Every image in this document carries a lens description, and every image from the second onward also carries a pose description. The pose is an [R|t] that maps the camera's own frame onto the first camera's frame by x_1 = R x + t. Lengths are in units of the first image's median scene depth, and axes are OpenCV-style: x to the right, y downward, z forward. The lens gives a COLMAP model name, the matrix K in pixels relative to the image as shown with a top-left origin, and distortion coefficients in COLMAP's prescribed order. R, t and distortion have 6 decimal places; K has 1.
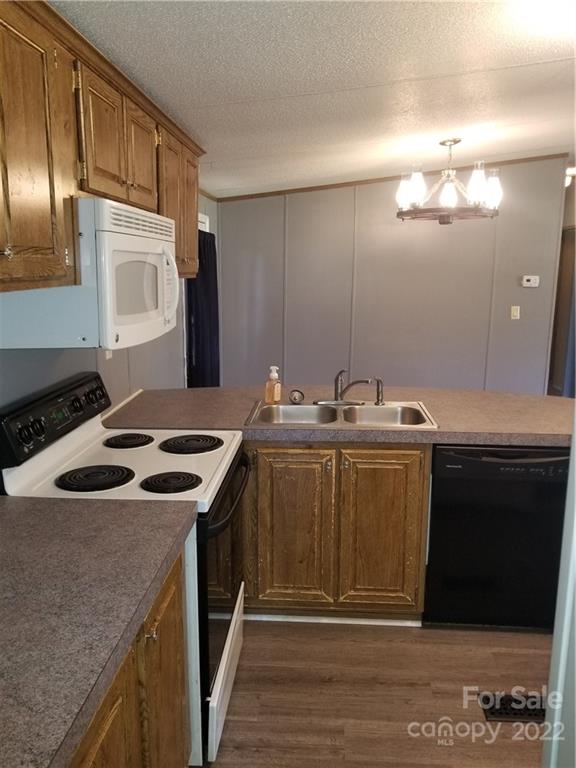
lens RADIAL K [[604.0, 0, 288.2], [0, 604.0, 382.6], [0, 0, 1]] dist [0.066290, -0.111299]
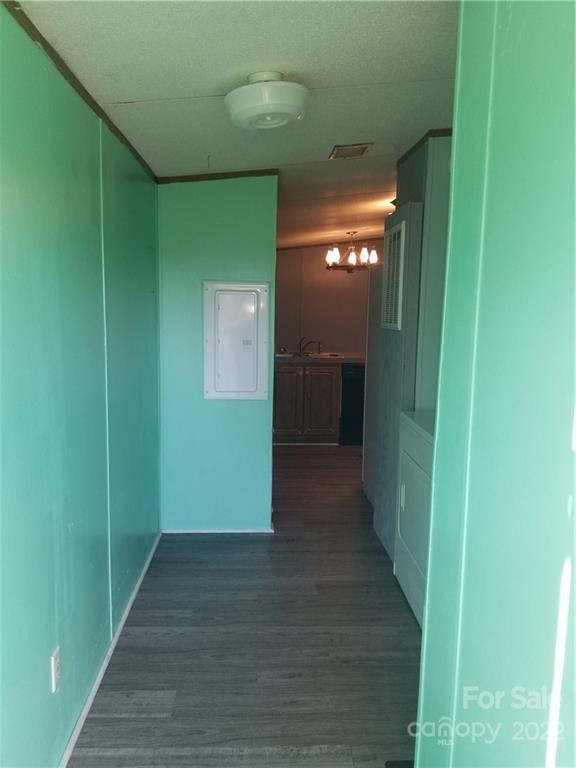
lens RADIAL K [[604.0, 0, 286.8], [0, 604.0, 383.7], [0, 0, 1]] dist [0.066290, -0.111299]
pose [[0.993625, 0.000746, 0.112733, -0.215704], [0.005527, 0.998453, -0.055321, 0.264422], [-0.112600, 0.055591, 0.992084, -1.161350]]
